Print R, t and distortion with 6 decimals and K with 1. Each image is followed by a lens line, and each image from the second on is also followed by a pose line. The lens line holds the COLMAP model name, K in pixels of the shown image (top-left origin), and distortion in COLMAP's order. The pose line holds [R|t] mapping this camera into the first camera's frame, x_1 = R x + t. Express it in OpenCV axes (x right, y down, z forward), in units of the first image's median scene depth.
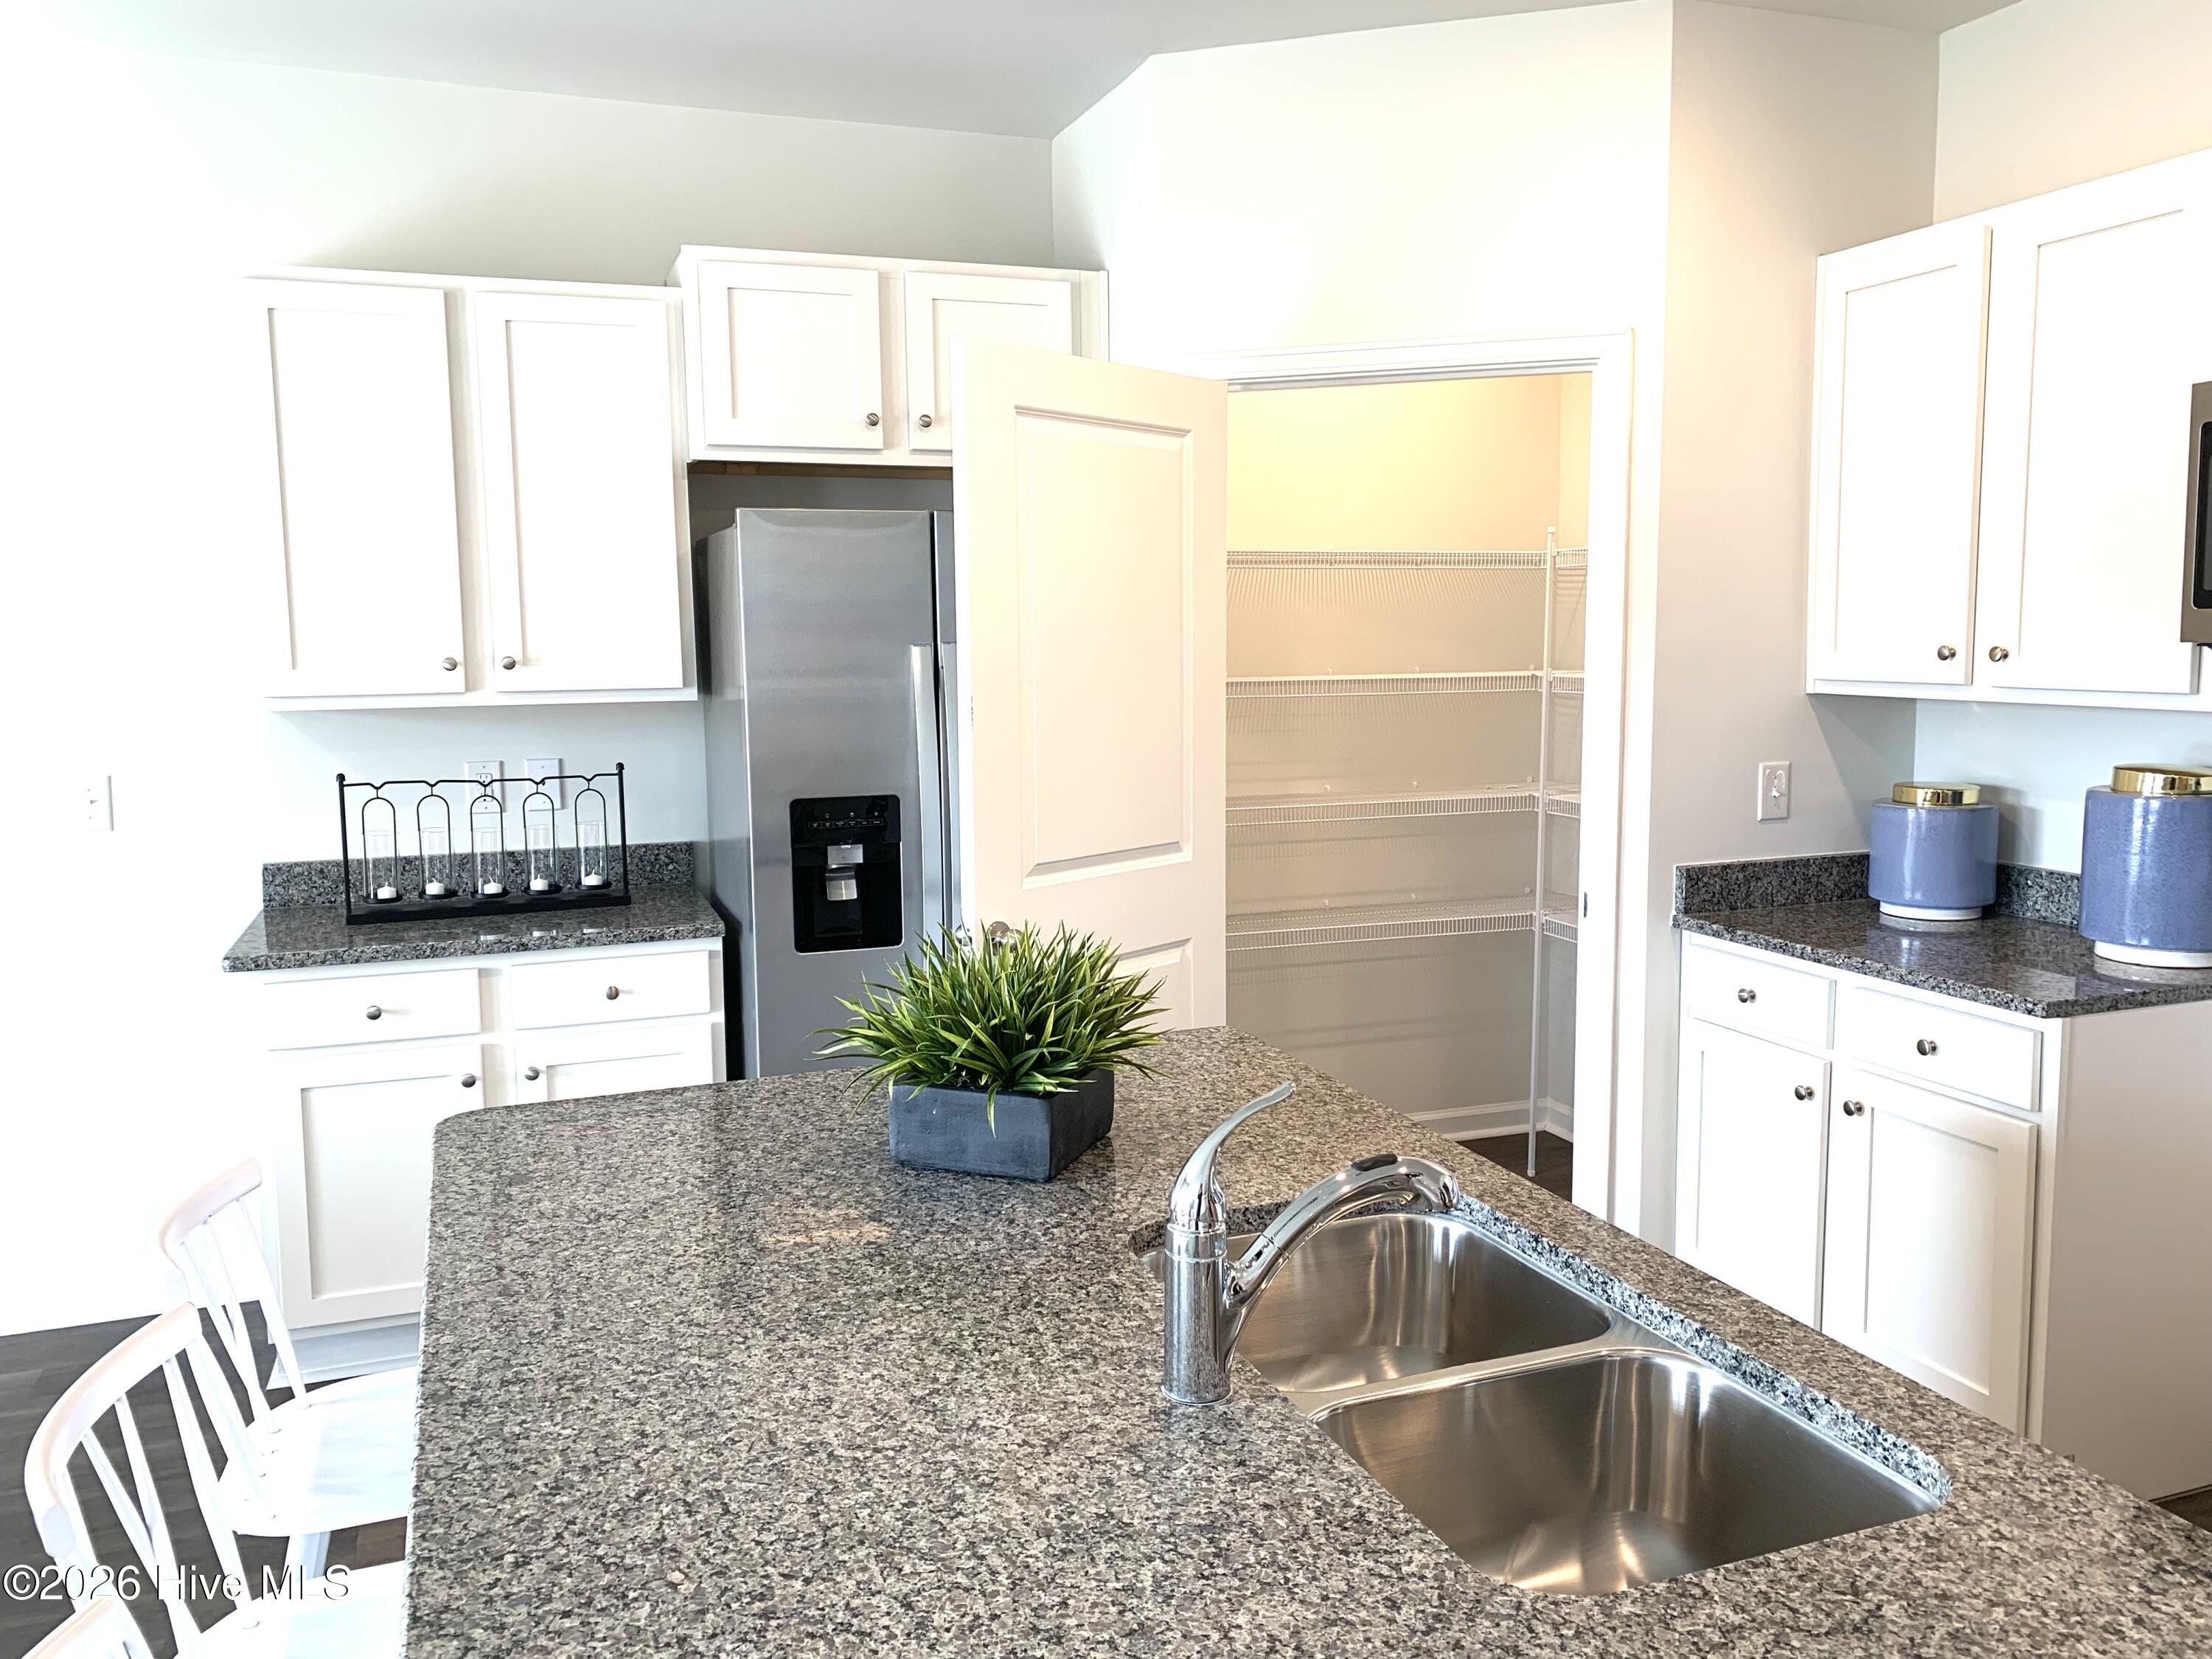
lens RADIAL K [[1707.8, 0, 1123.3], [0, 1707.8, 814.8], [0, 0, 1]] dist [0.039030, -0.032492]
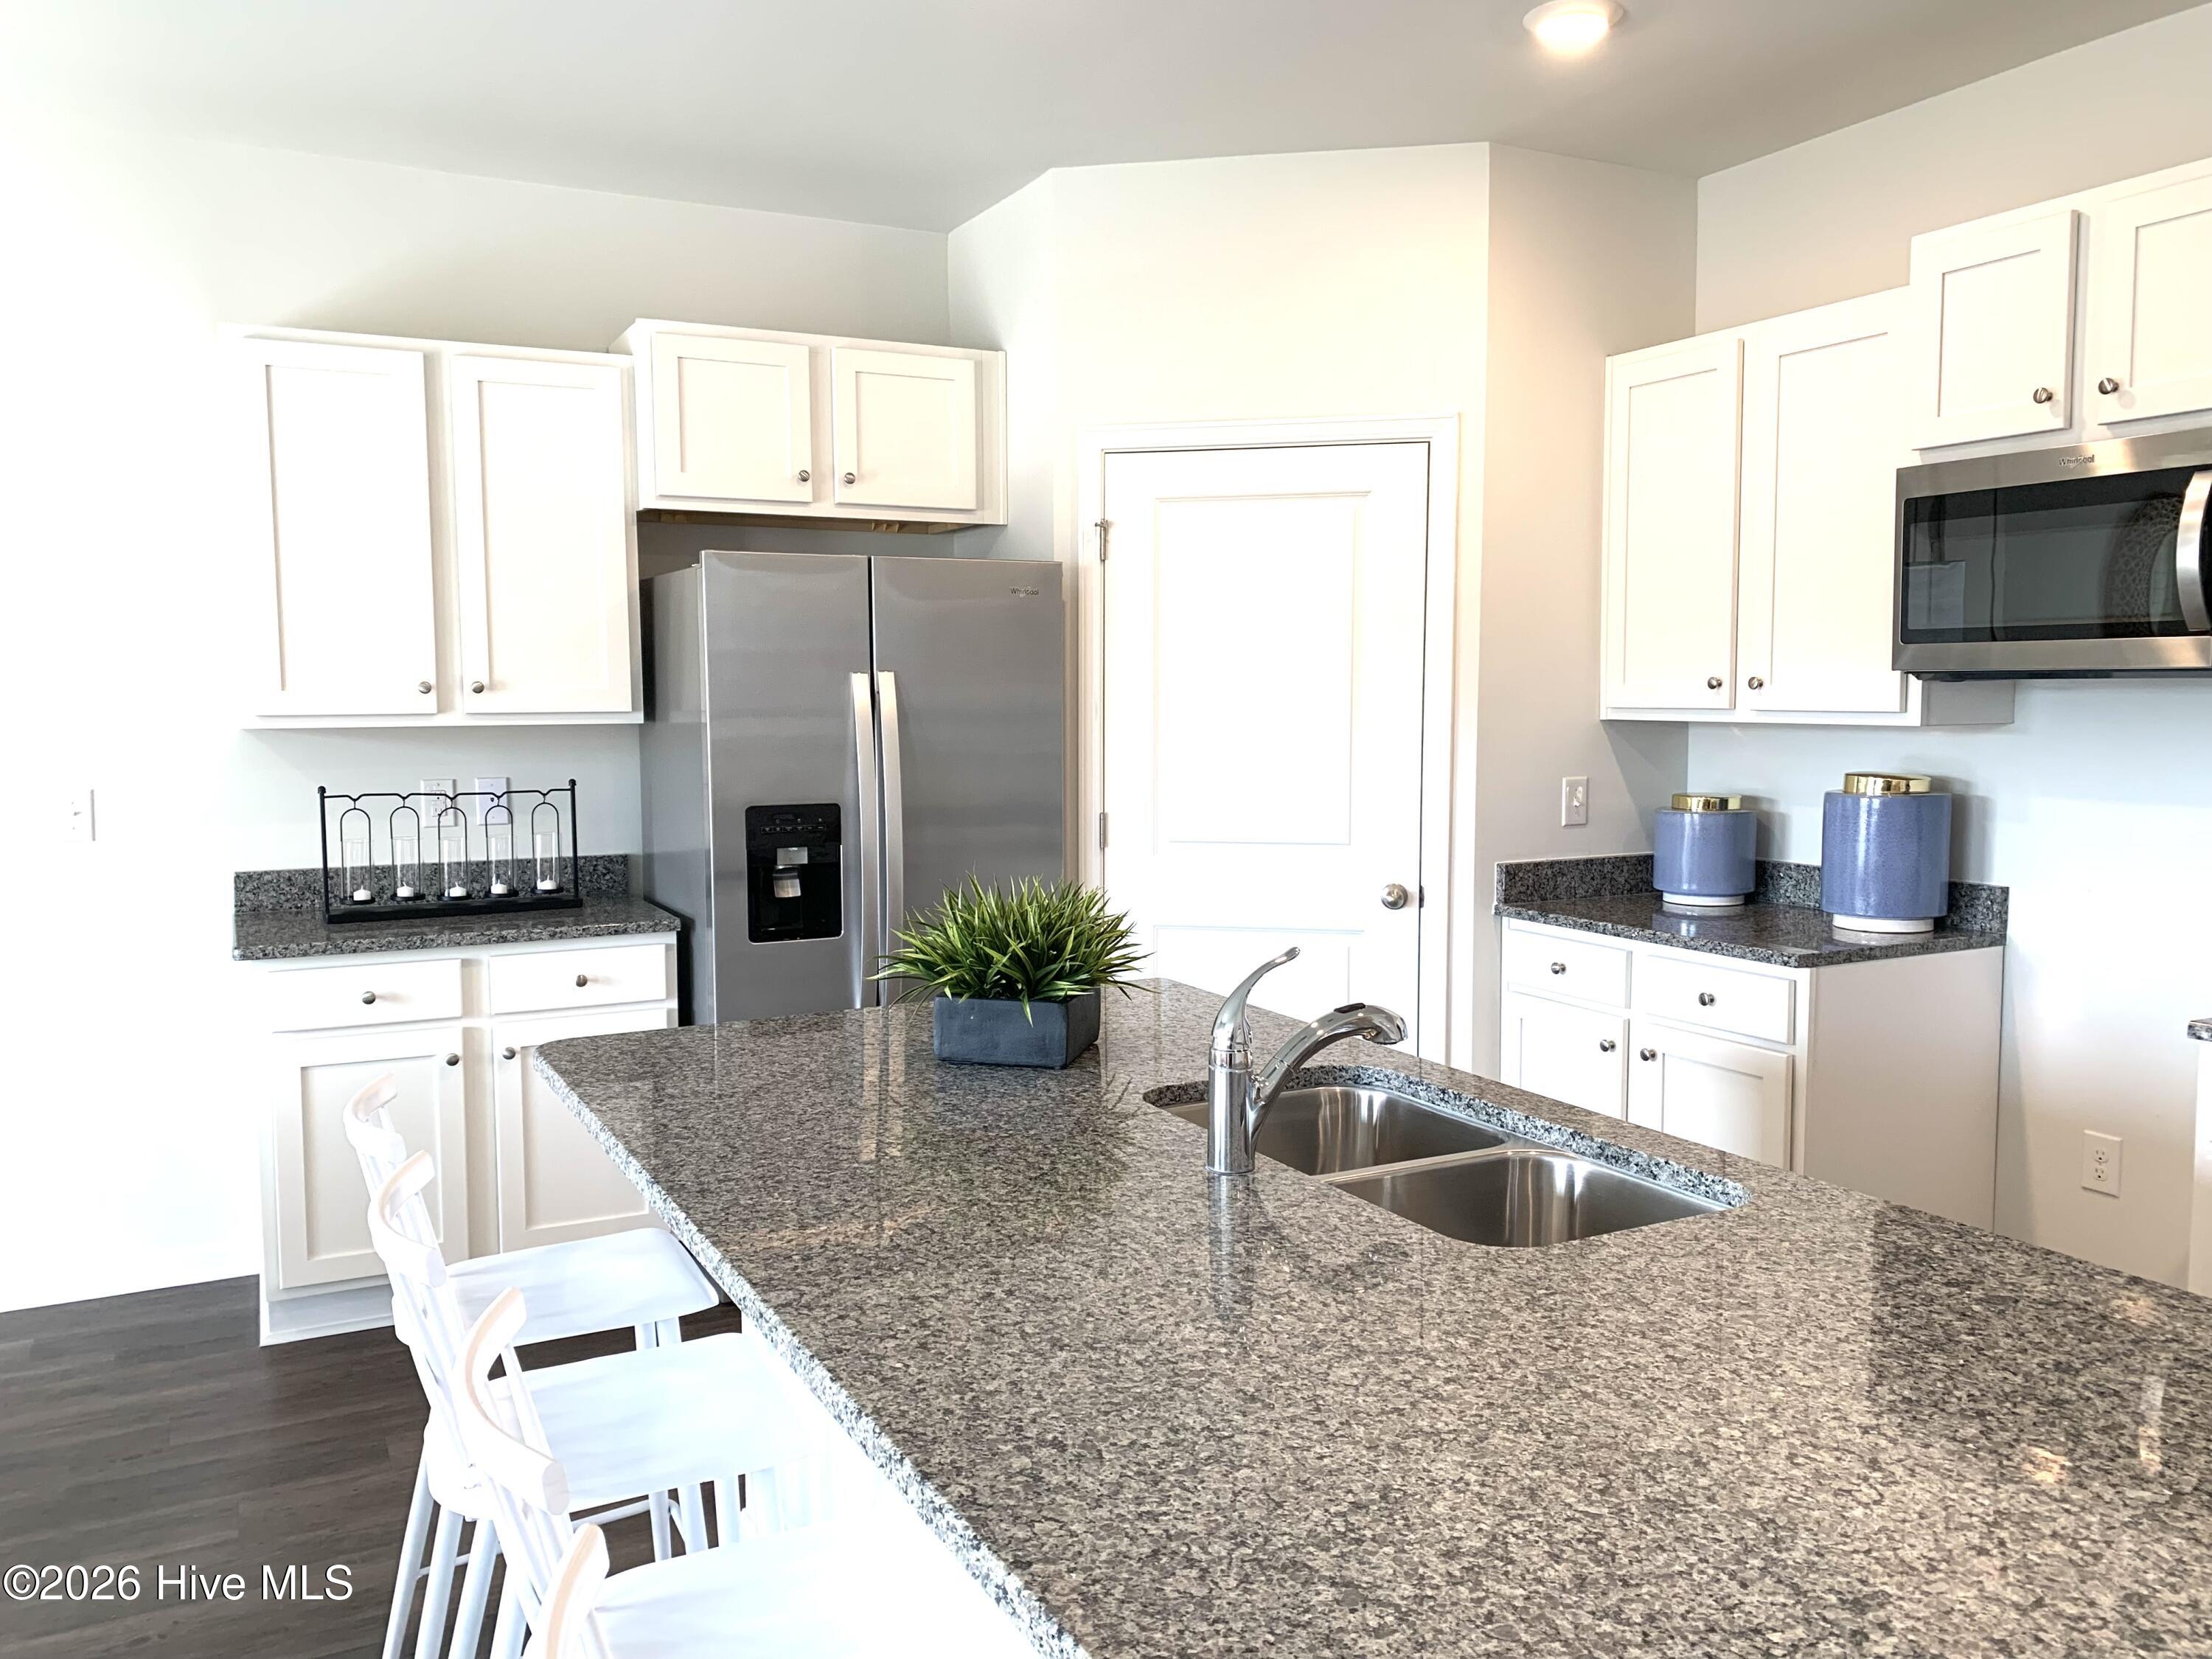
lens RADIAL K [[1707.8, 0, 1096.8], [0, 1707.8, 832.6], [0, 0, 1]] dist [0.039030, -0.032492]
pose [[0.993786, -0.003339, 0.111253, -0.087232], [0.006370, 0.999618, -0.026900, 0.039162], [-0.111121, 0.027442, 0.993428, -0.149081]]
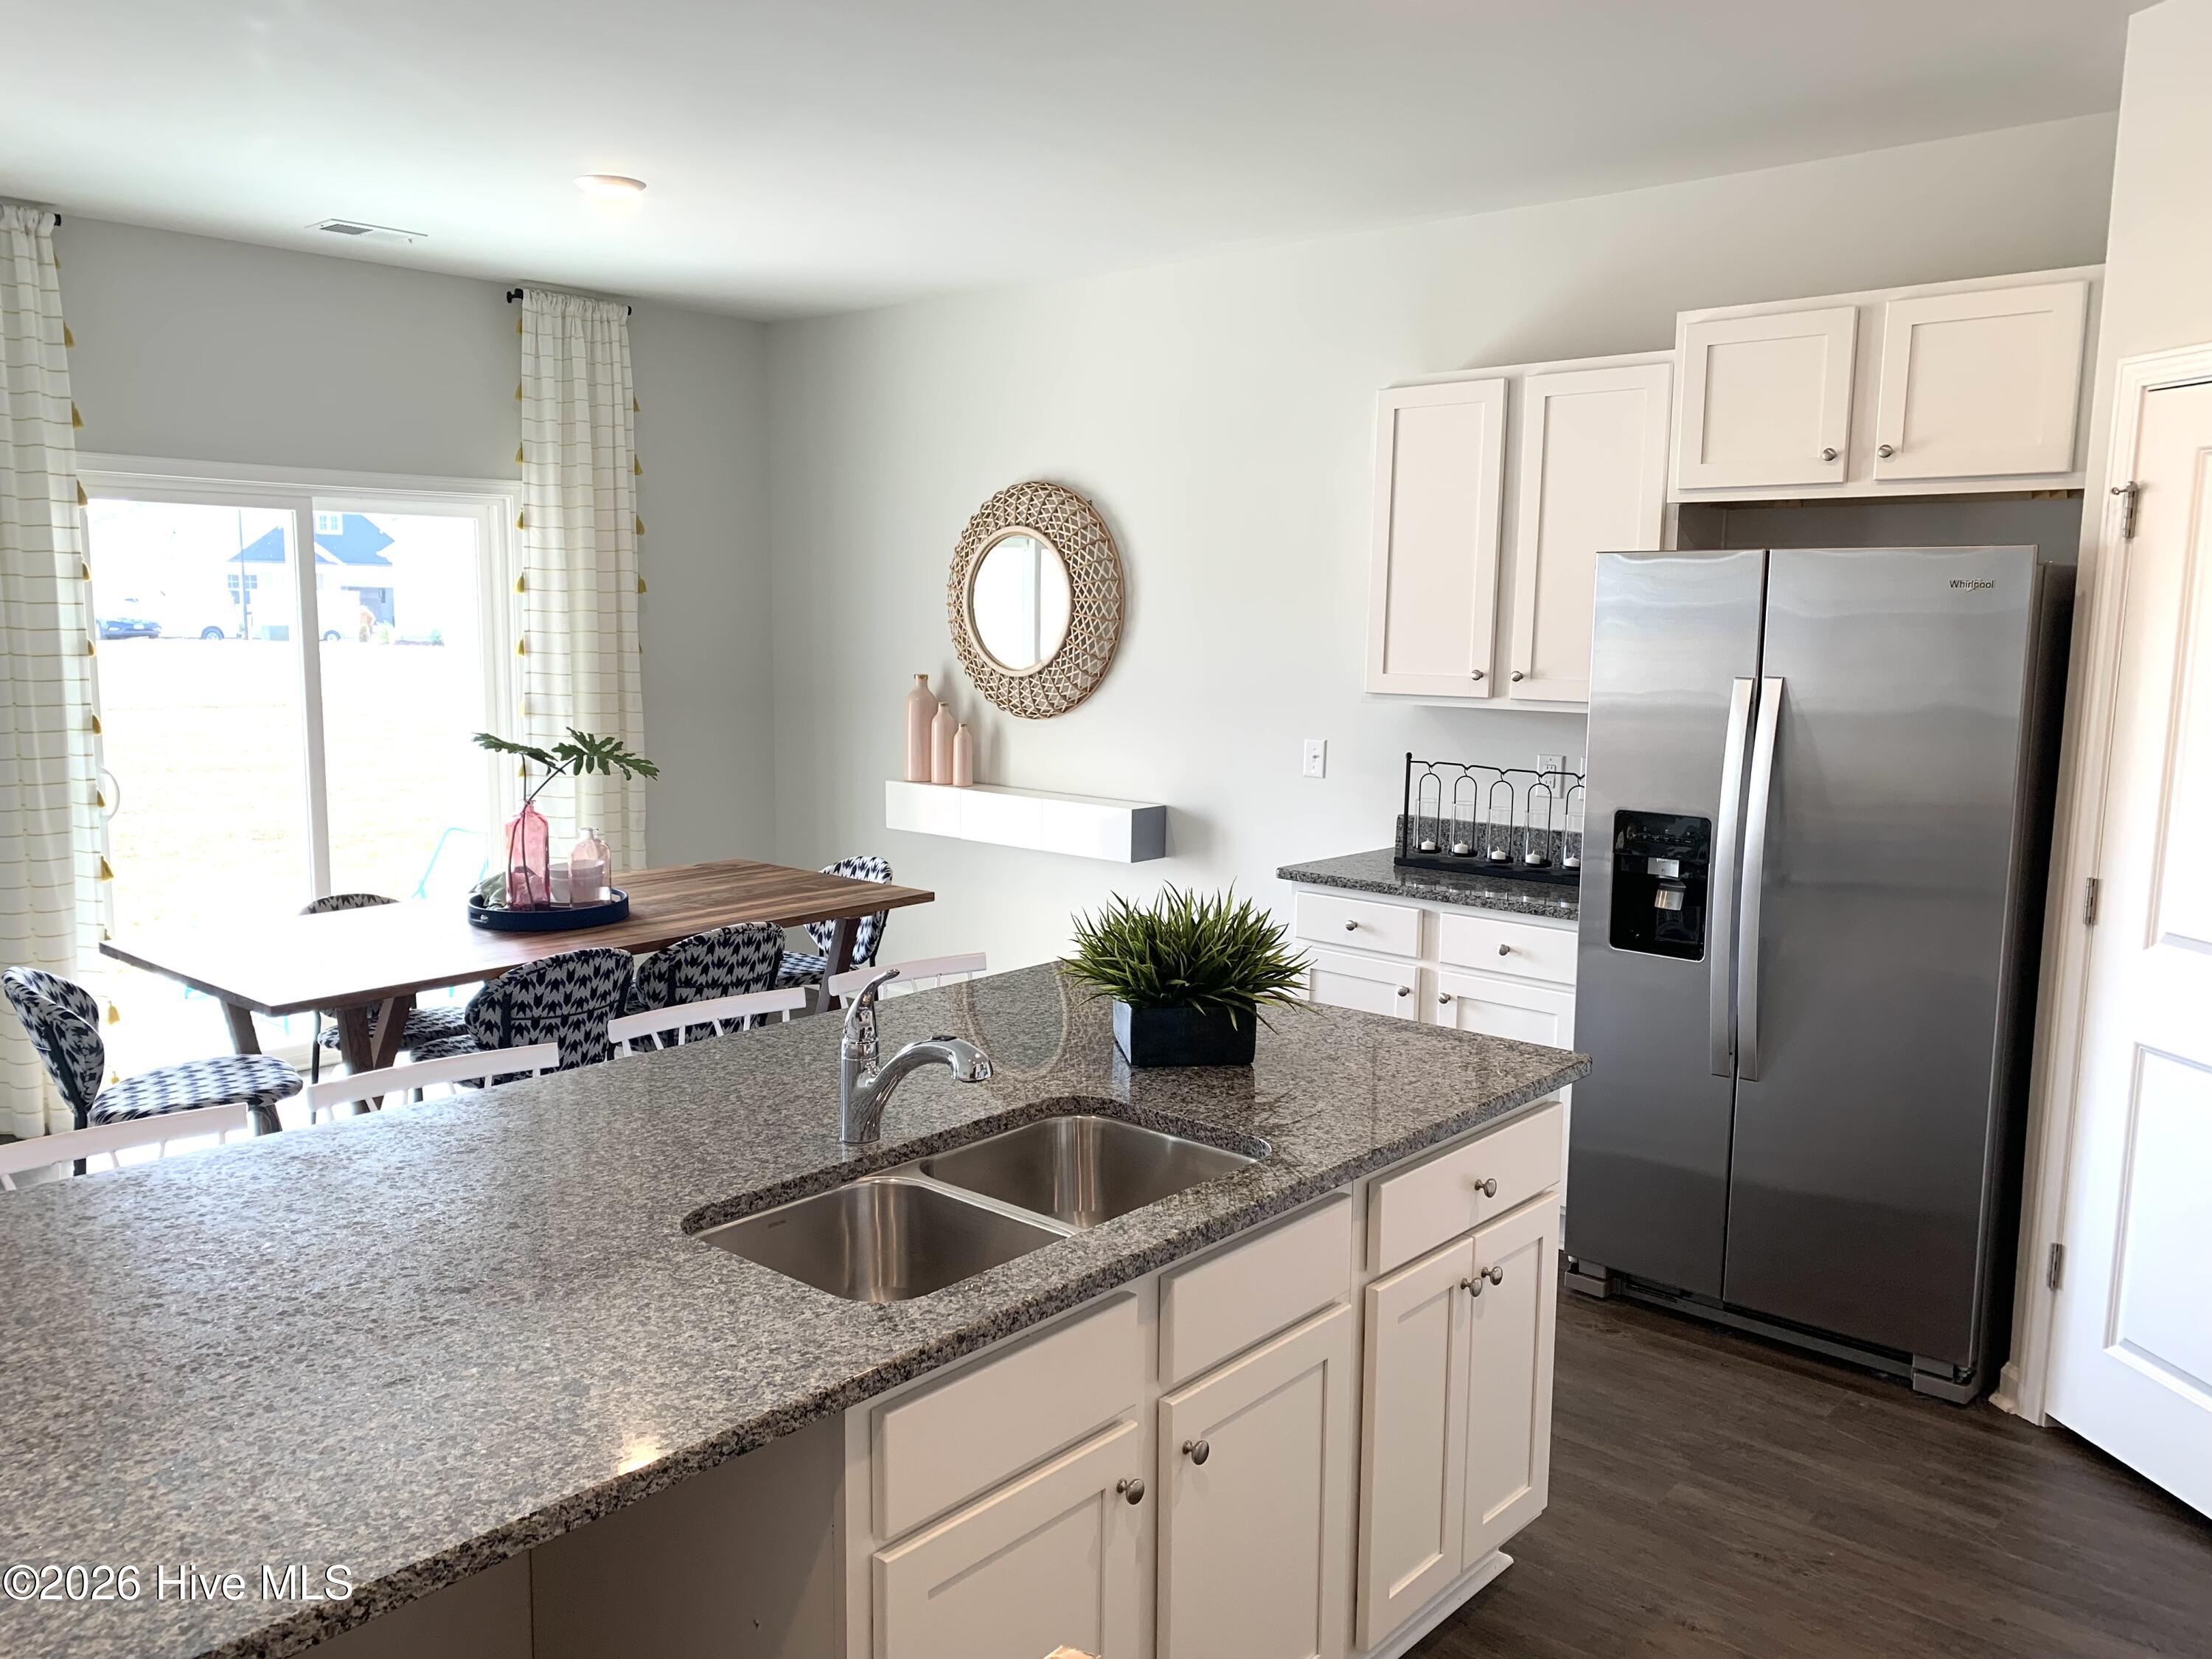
lens RADIAL K [[1707.8, 0, 1081.4], [0, 1707.8, 833.4], [0, 0, 1]] dist [0.039030, -0.032492]
pose [[0.455362, 0.133164, -0.880292, 0.625043], [-0.113972, 0.989335, 0.090703, -0.054320], [0.882981, 0.059027, 0.465682, 0.158058]]
